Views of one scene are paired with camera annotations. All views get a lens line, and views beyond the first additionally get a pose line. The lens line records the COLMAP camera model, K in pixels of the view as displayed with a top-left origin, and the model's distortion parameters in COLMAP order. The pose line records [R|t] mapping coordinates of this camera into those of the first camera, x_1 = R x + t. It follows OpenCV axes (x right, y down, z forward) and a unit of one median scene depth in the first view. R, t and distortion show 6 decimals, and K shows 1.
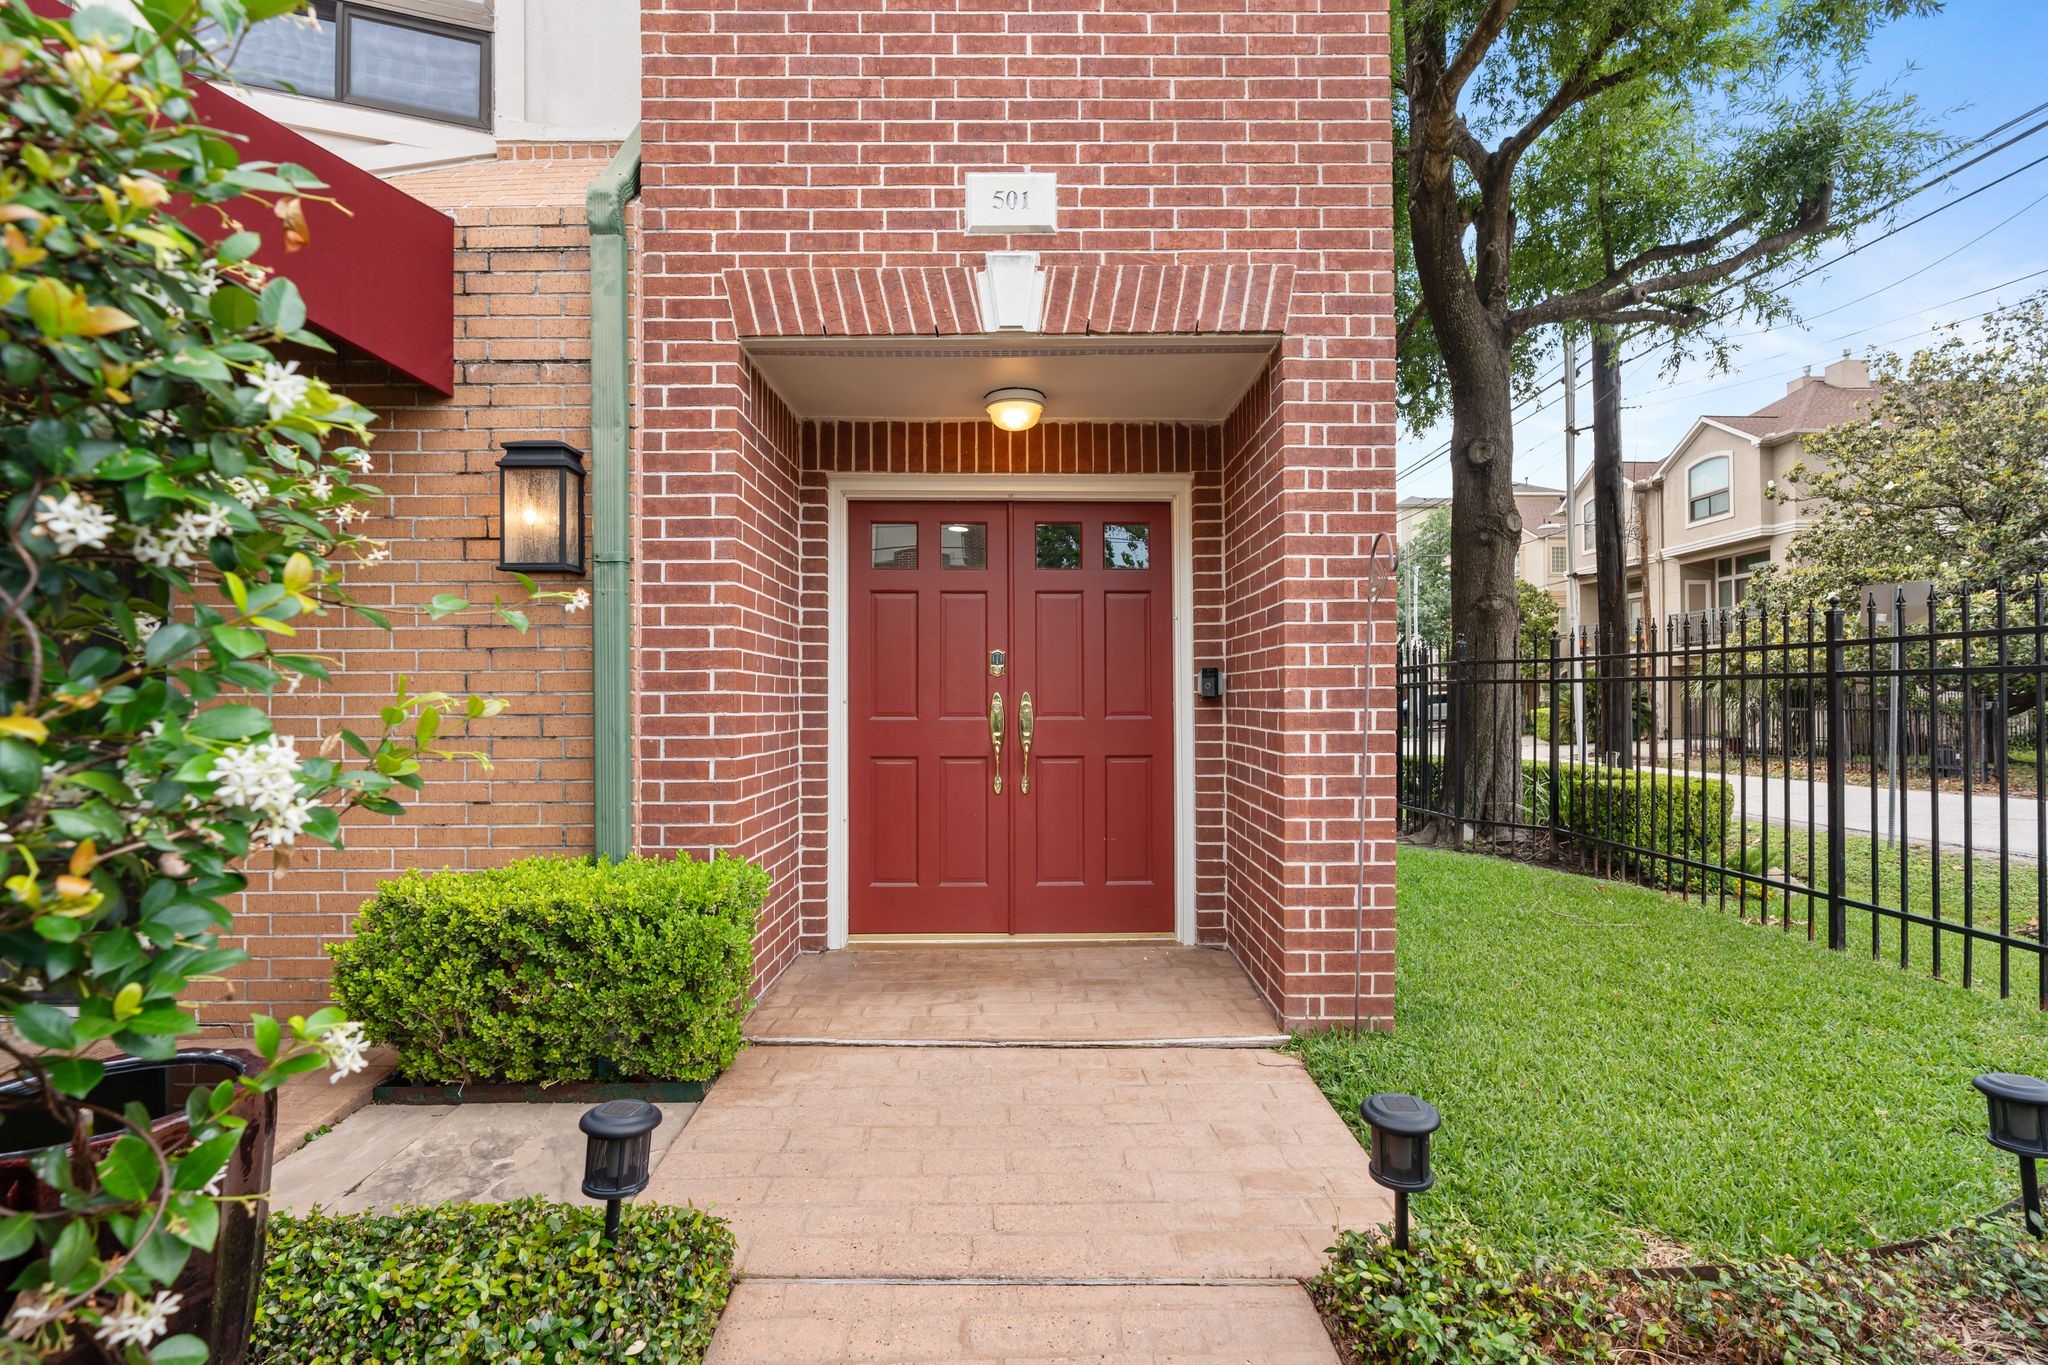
lens RADIAL K [[919.1, 0, 1033.4], [0, 919.1, 692.7], [0, 0, 1]] dist [-0.010043, 0.000659]
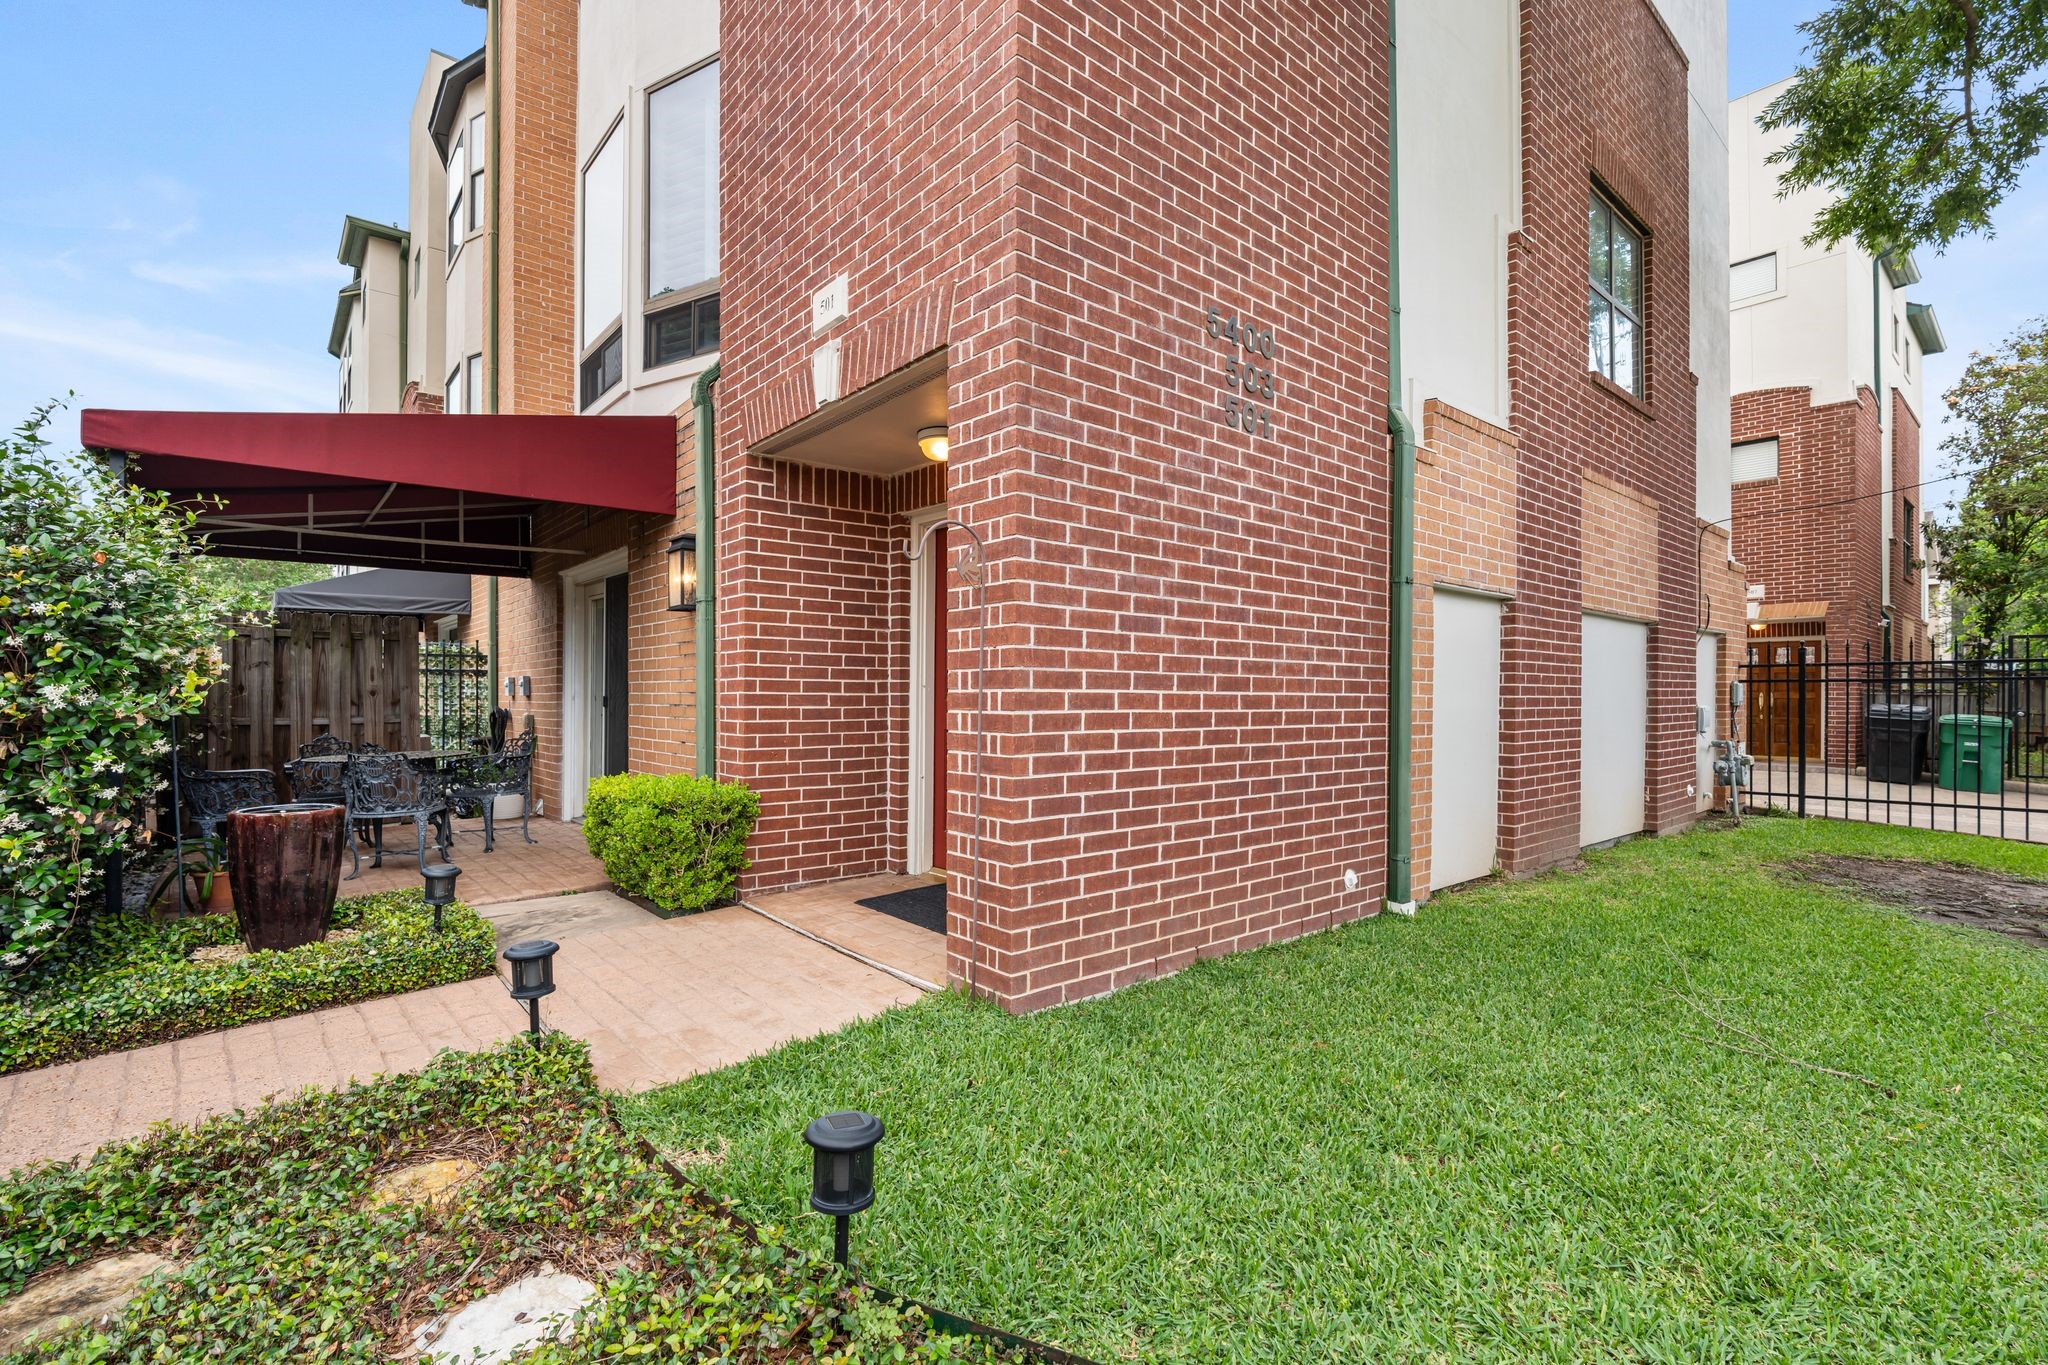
lens RADIAL K [[919.1, 0, 1036.0], [0, 919.1, 686.0], [0, 0, 1]] dist [-0.010043, 0.000659]
pose [[0.641829, -0.001332, -0.766846, 1.178525], [0.002637, 0.999996, 0.000470, 0.013250], [0.766843, -0.002324, 0.641831, 0.378141]]
